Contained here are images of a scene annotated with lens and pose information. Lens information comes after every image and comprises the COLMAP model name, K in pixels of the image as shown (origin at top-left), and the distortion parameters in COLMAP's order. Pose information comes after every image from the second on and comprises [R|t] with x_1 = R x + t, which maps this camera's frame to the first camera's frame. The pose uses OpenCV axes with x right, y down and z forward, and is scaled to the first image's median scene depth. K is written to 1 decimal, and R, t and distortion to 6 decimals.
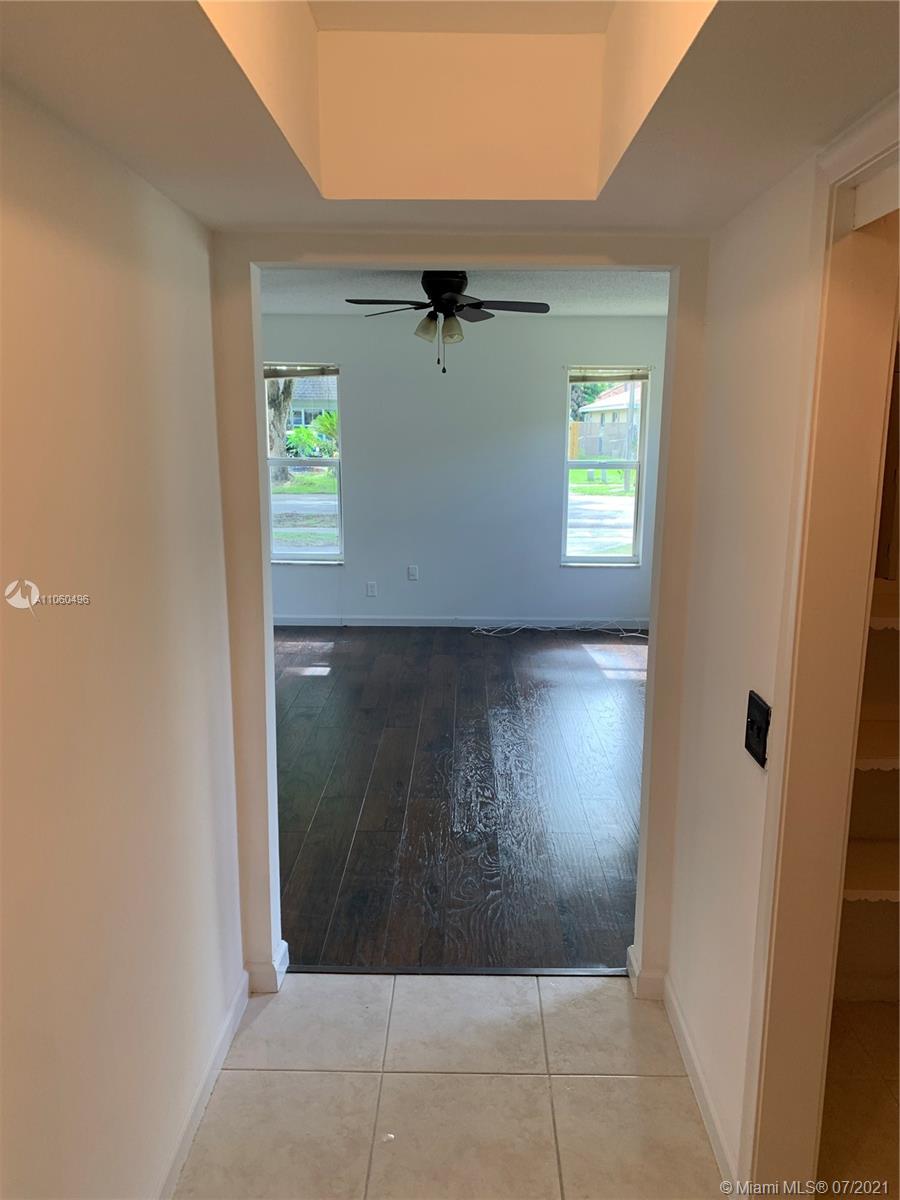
lens RADIAL K [[924.2, 0, 451.4], [0, 924.2, 605.1], [0, 0, 1]] dist [0.045364, -0.041817]
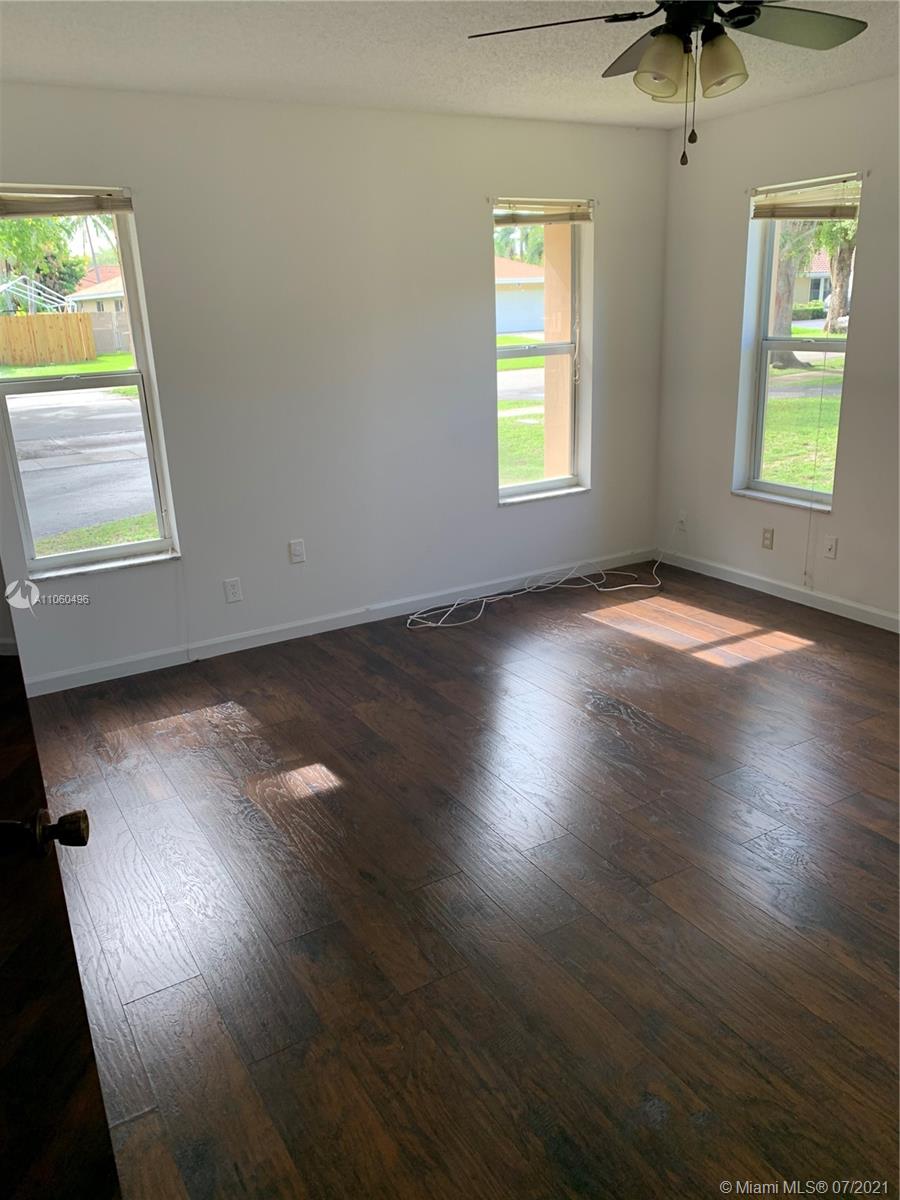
lens RADIAL K [[924.2, 0, 451.4], [0, 924.2, 605.1], [0, 0, 1]] dist [0.045364, -0.041817]
pose [[0.857598, -0.196851, 0.475158, -0.252852], [0.141991, 0.978569, 0.149133, -0.077119], [-0.494332, -0.060428, 0.867170, 0.414350]]
